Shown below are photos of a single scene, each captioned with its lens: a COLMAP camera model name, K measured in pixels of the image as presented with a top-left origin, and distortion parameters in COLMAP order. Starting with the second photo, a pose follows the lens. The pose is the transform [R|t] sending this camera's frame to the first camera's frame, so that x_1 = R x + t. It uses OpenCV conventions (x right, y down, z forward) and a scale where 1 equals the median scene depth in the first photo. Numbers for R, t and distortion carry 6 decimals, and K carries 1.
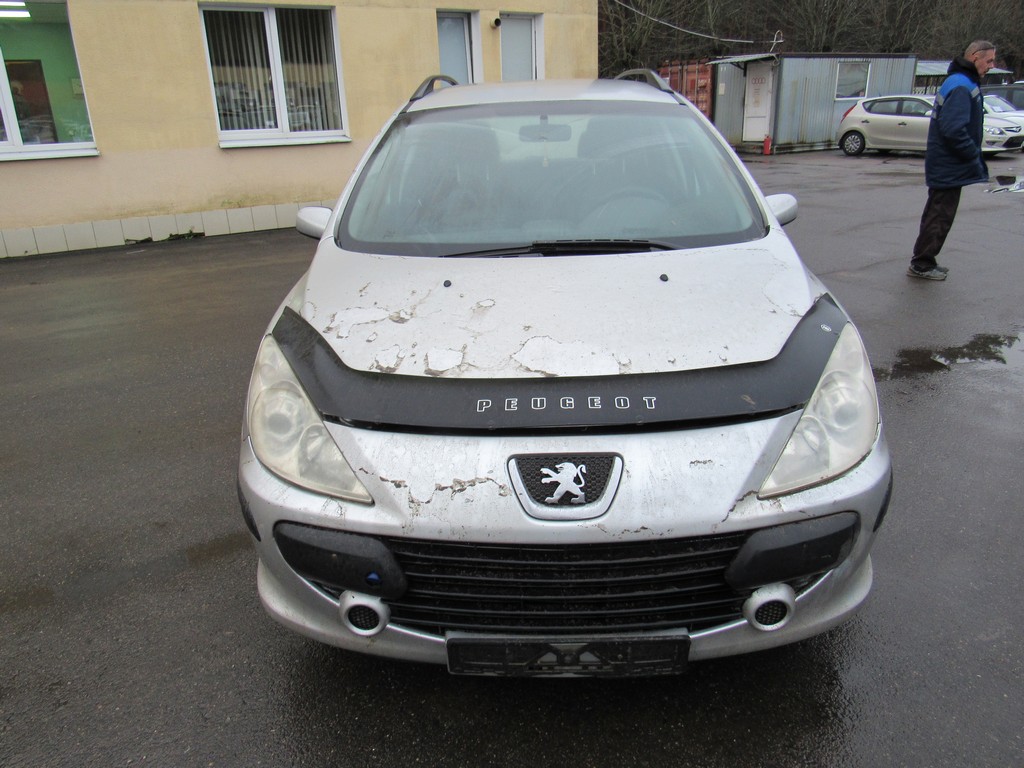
lens RADIAL K [[732.7, 0, 512.0], [0, 732.7, 384.0], [0, 0, 1]] dist [-0.008602, -0.008269]
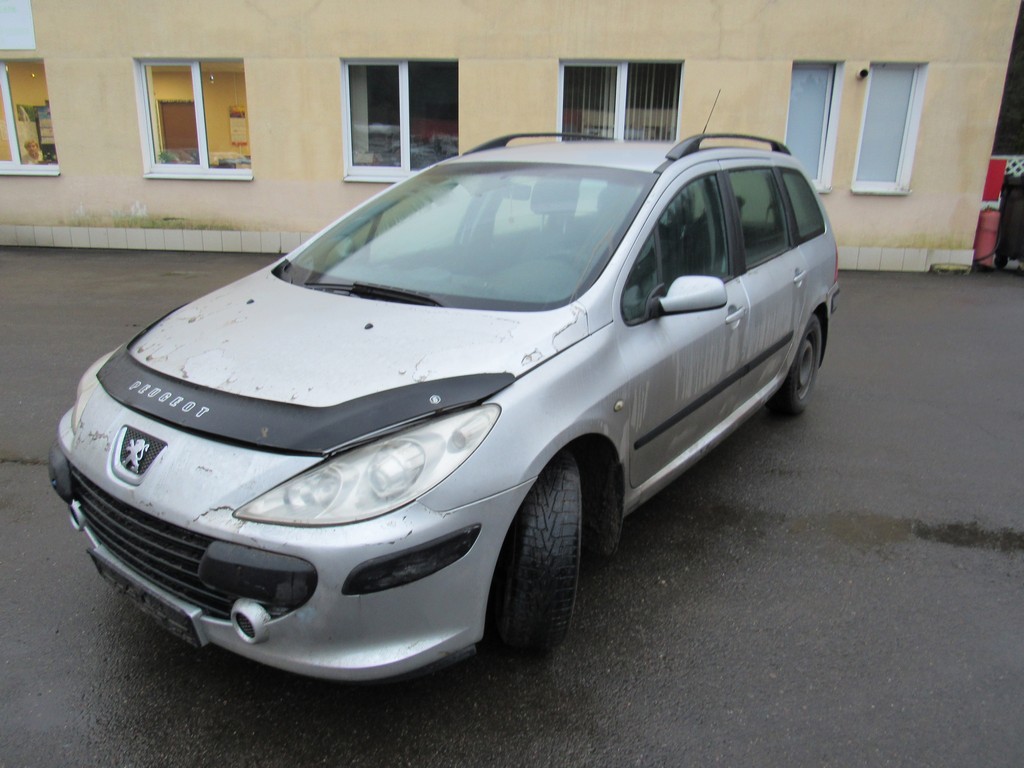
lens RADIAL K [[732.7, 0, 512.0], [0, 732.7, 384.0], [0, 0, 1]] dist [-0.008602, -0.008269]
pose [[0.805859, 0.218522, -0.550309, 1.174298], [-0.246420, 0.968869, 0.023877, -0.163496], [0.538395, 0.116365, 0.834620, 0.238222]]
